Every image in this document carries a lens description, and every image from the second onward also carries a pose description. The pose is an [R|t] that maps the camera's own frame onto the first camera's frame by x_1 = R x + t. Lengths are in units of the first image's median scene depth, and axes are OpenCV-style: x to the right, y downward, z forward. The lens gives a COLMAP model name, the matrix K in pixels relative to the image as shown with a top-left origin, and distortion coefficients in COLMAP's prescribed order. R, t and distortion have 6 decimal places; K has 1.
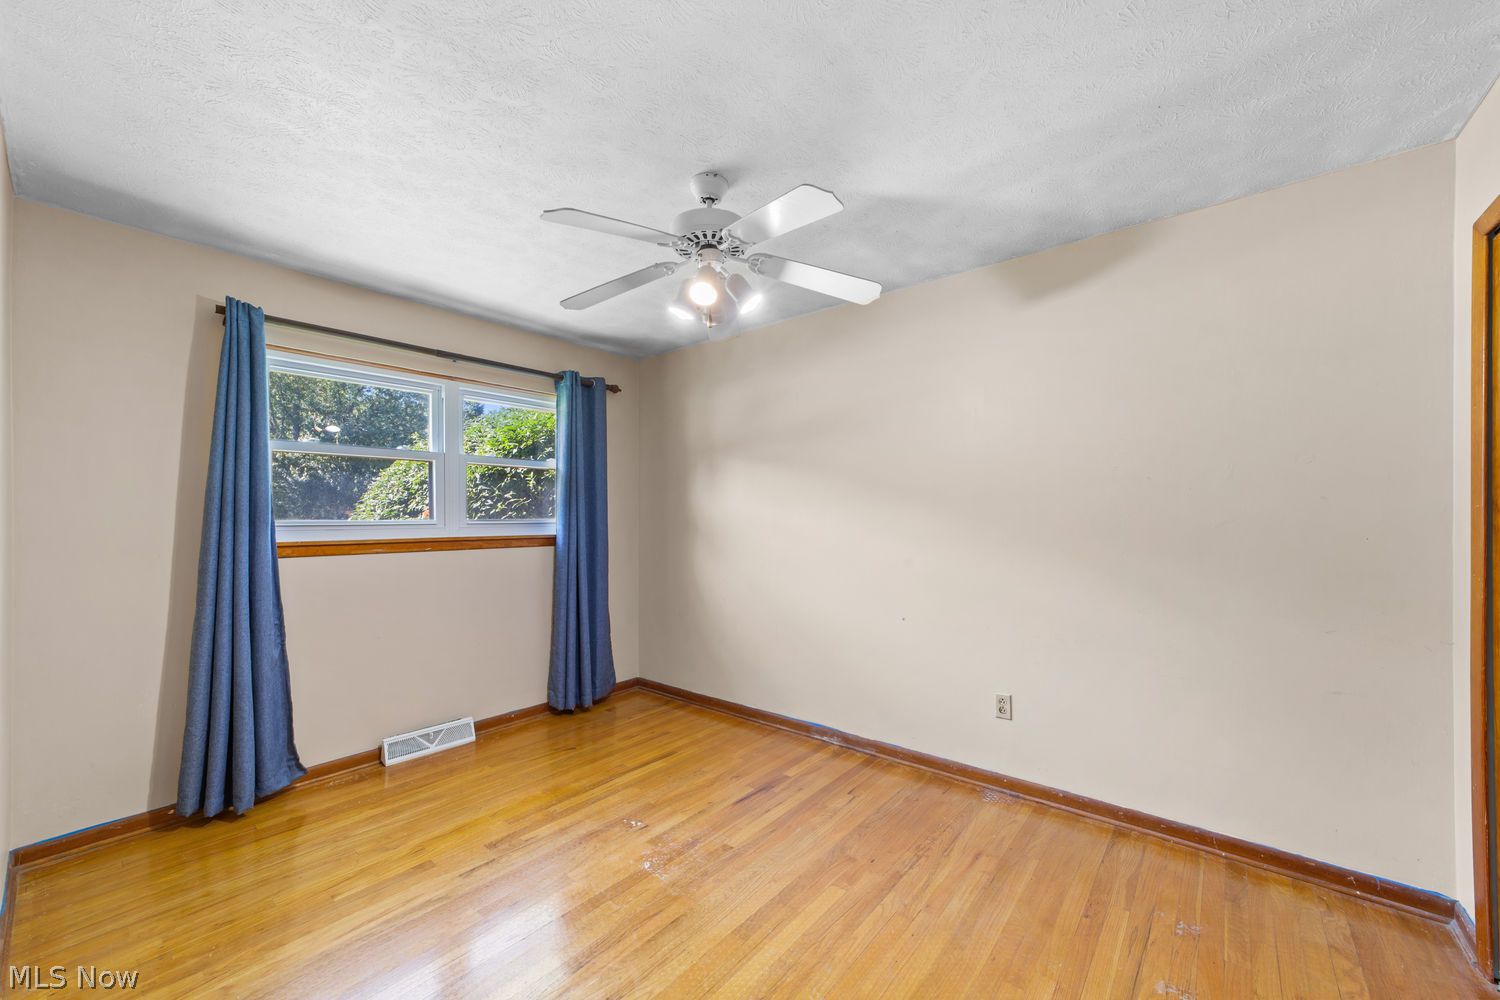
lens RADIAL K [[582.5, 0, 737.9], [0, 582.5, 506.0], [0, 0, 1]] dist [-0.008550, 0.004487]
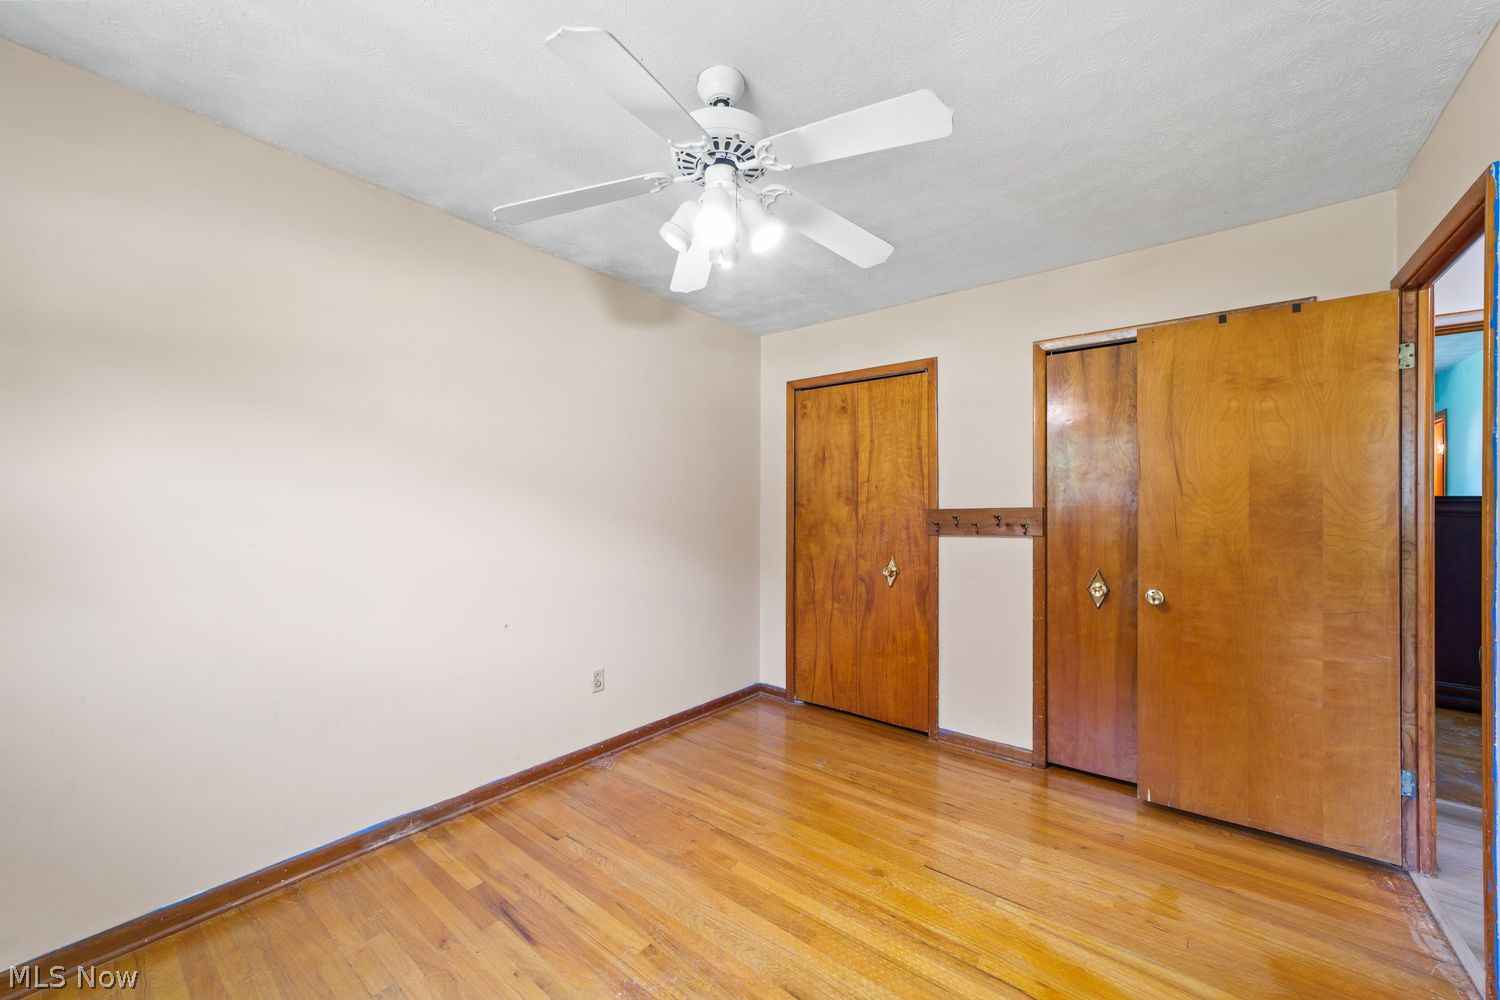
lens RADIAL K [[582.5, 0, 737.3], [0, 582.5, 504.5], [0, 0, 1]] dist [-0.008550, 0.004487]
pose [[-0.027583, 0.006923, 0.999596, -0.673924], [-0.029357, 0.999539, -0.007733, 0.015031], [-0.999188, -0.029559, -0.027367, 0.808123]]
